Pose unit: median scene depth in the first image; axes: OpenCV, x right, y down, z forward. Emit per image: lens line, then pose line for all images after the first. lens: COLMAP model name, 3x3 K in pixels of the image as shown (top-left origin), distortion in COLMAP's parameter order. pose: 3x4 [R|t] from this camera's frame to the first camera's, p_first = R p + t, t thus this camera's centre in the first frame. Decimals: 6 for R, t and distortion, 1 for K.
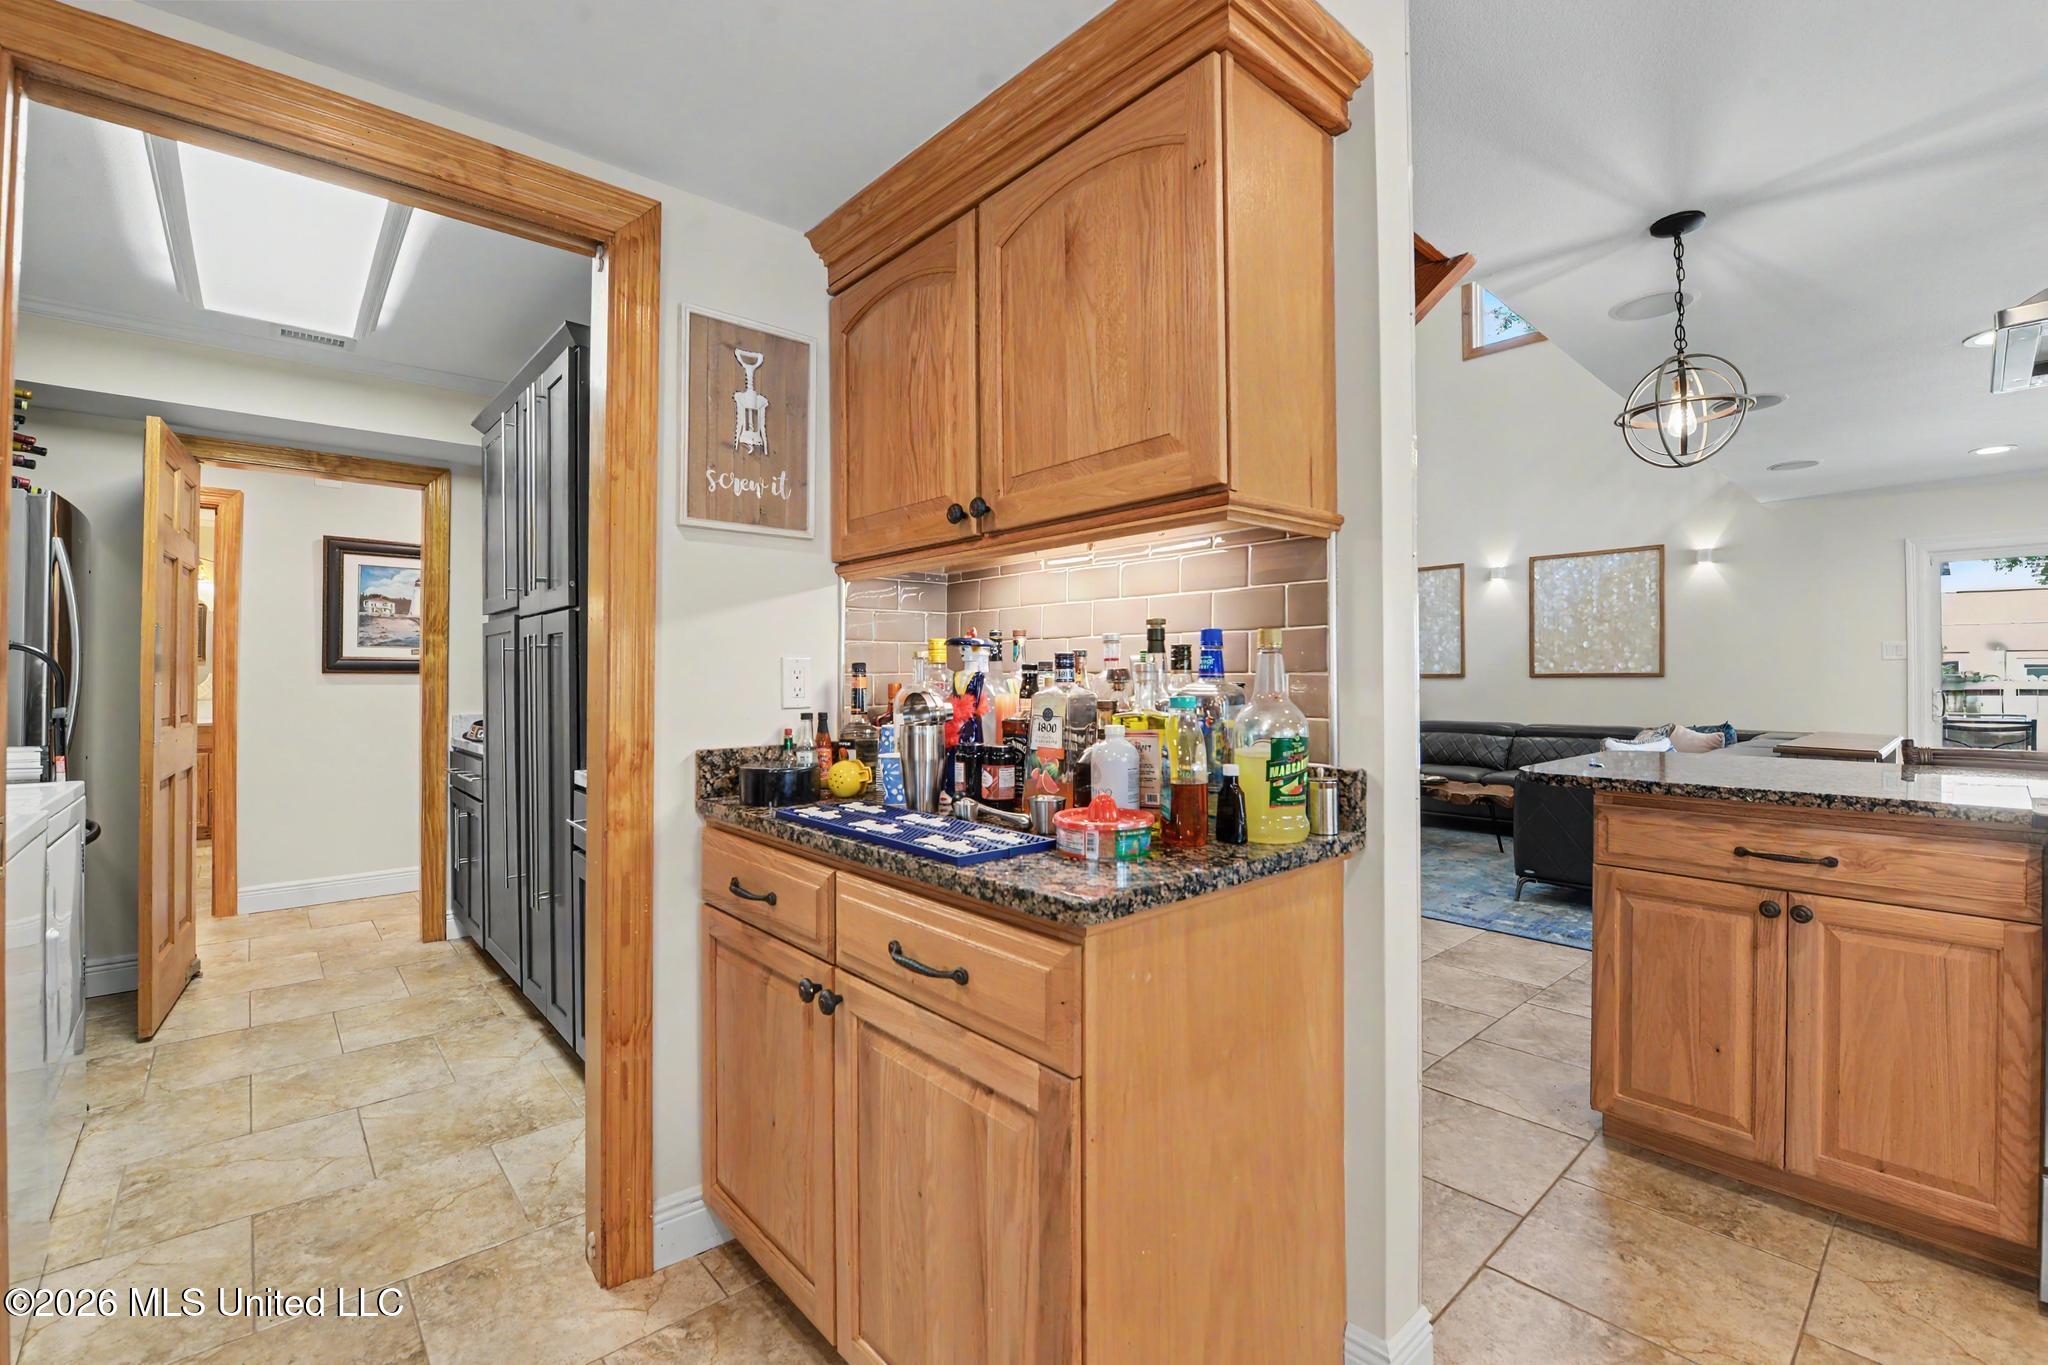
lens RADIAL K [[891.0, 0, 1010.2], [0, 891.0, 671.1], [0, 0, 1]] dist [-0.015633, -0.000391]
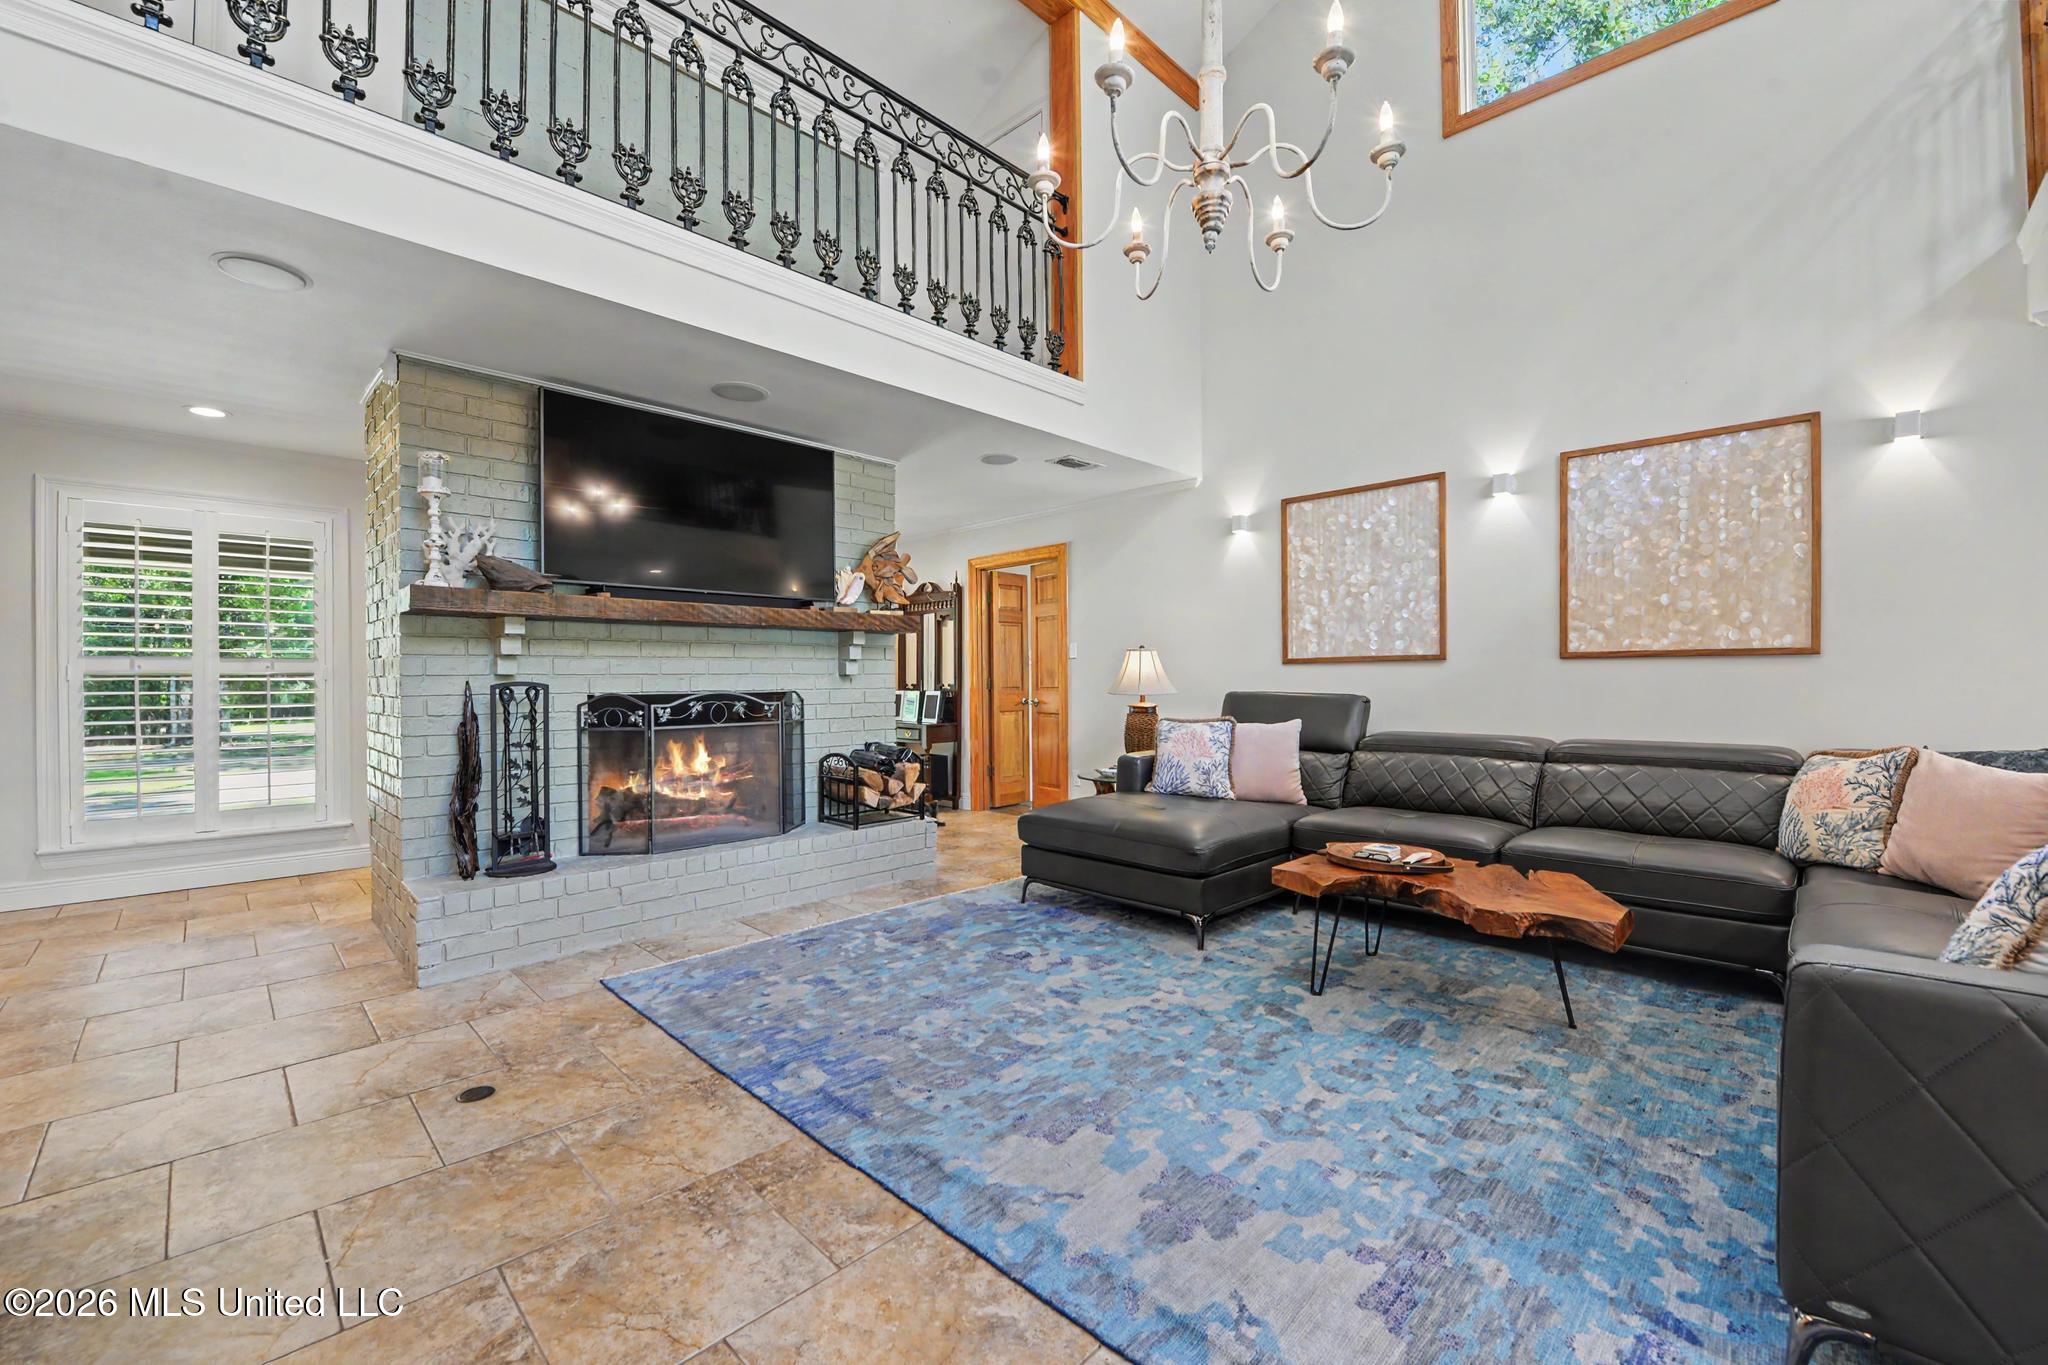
lens RADIAL K [[825.7, 0, 1026.1], [0, 825.7, 682.5], [0, 0, 1]] dist [-0.015969, -0.002093]
pose [[0.996884, -0.003432, 0.078803, 0.643895], [0.002244, 0.999883, 0.015158, 0.045747], [-0.078846, -0.014934, 0.996775, 1.636240]]
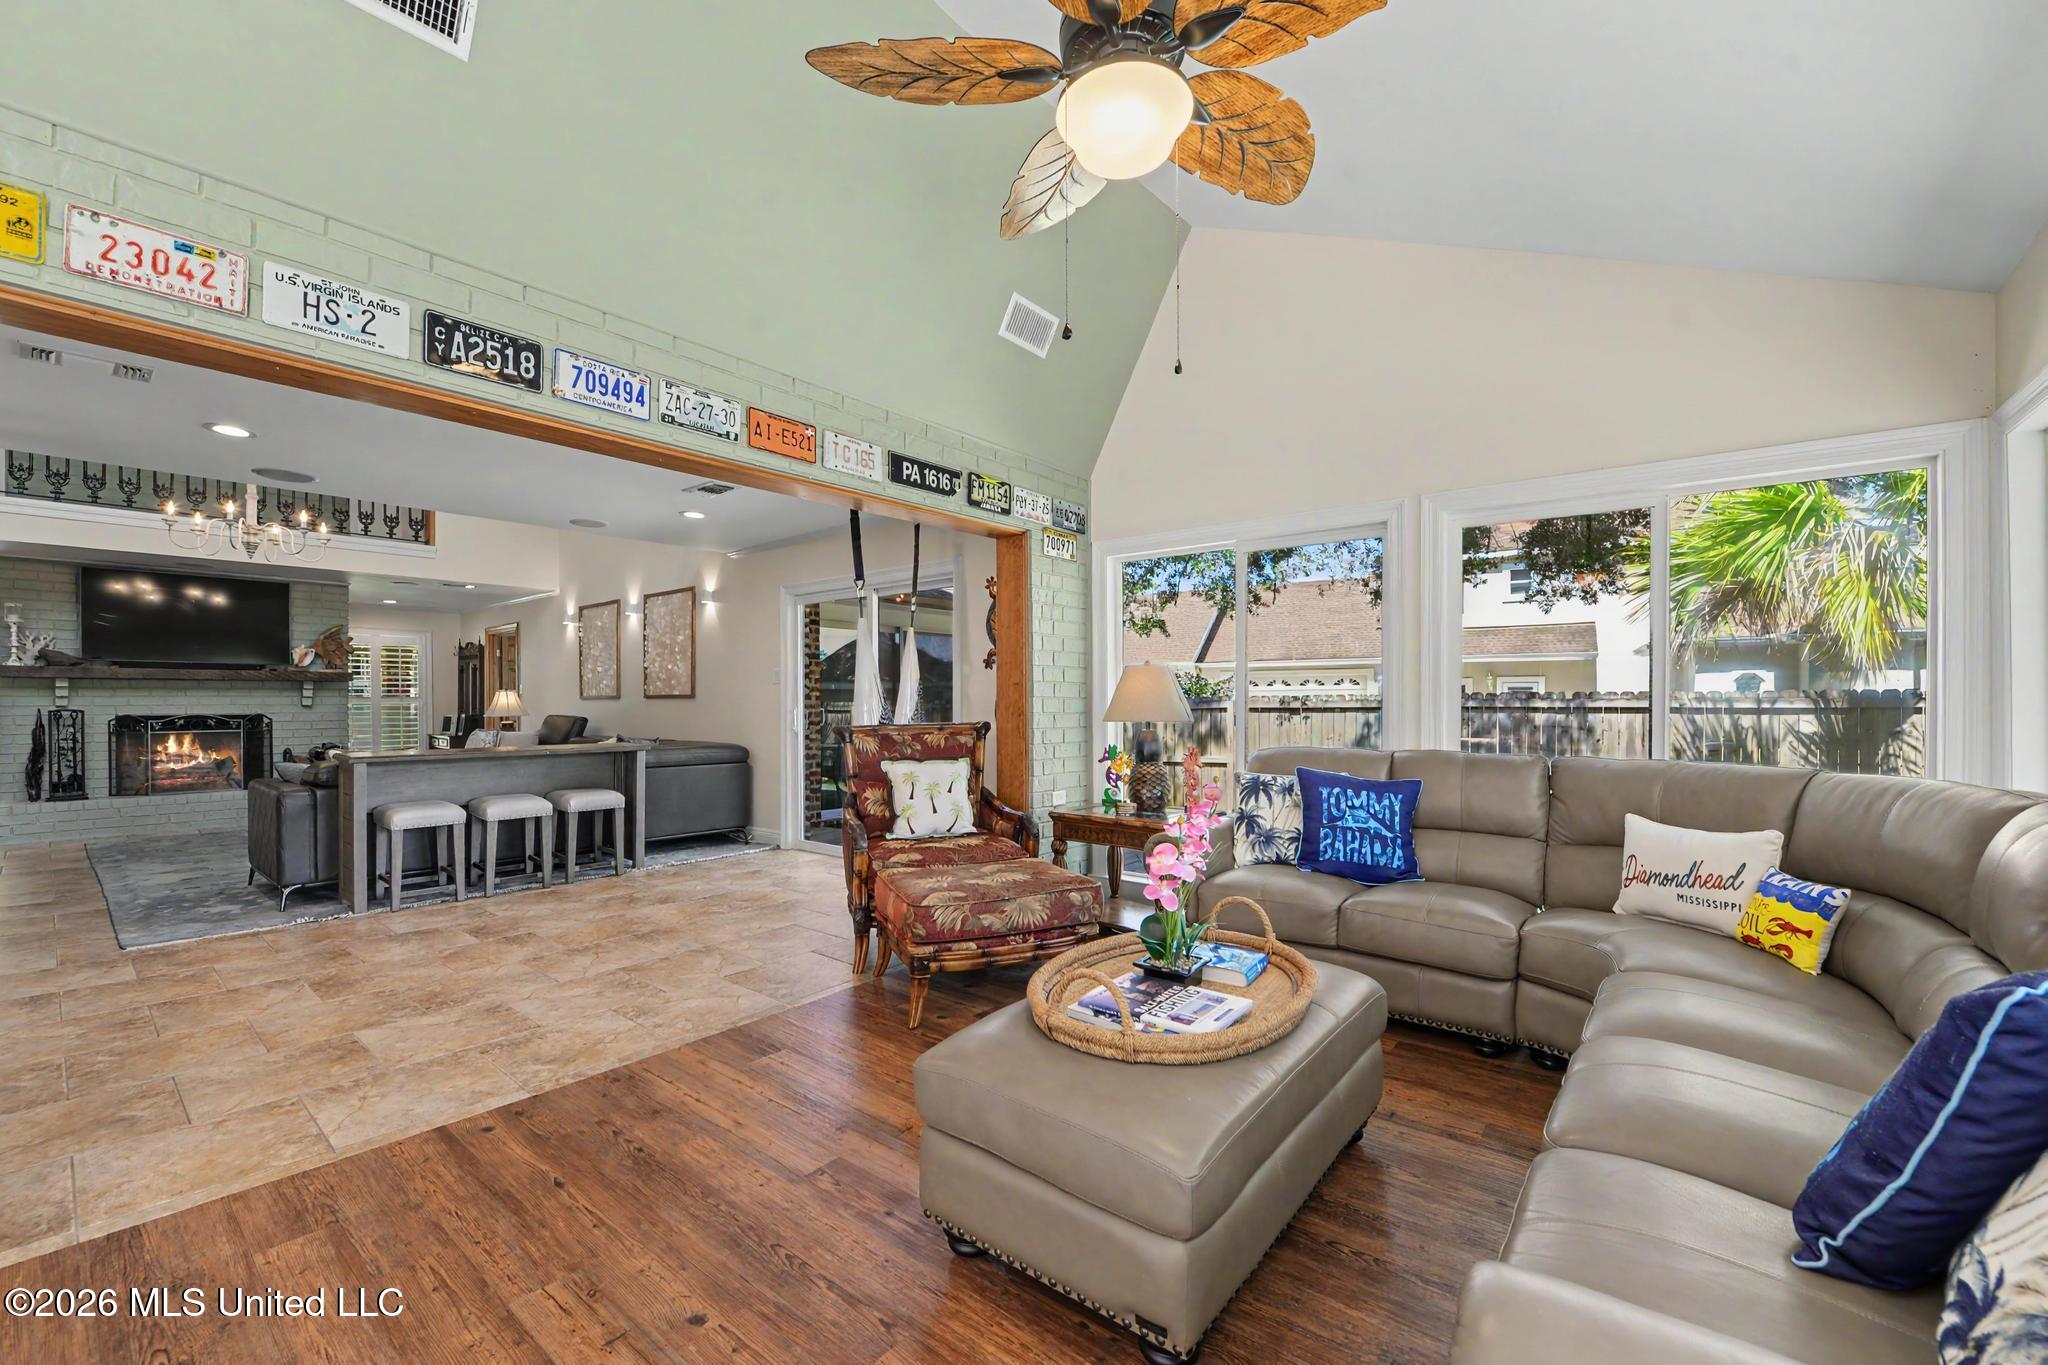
lens RADIAL K [[825.7, 0, 1018.6], [0, 825.7, 704.7], [0, 0, 1]] dist [-0.015969, -0.002093]
pose [[0.986252, -0.001809, 0.165237, 2.996795], [-0.000493, 0.999903, 0.013894, 0.002391], [-0.165246, -0.013784, 0.986156, -0.490211]]
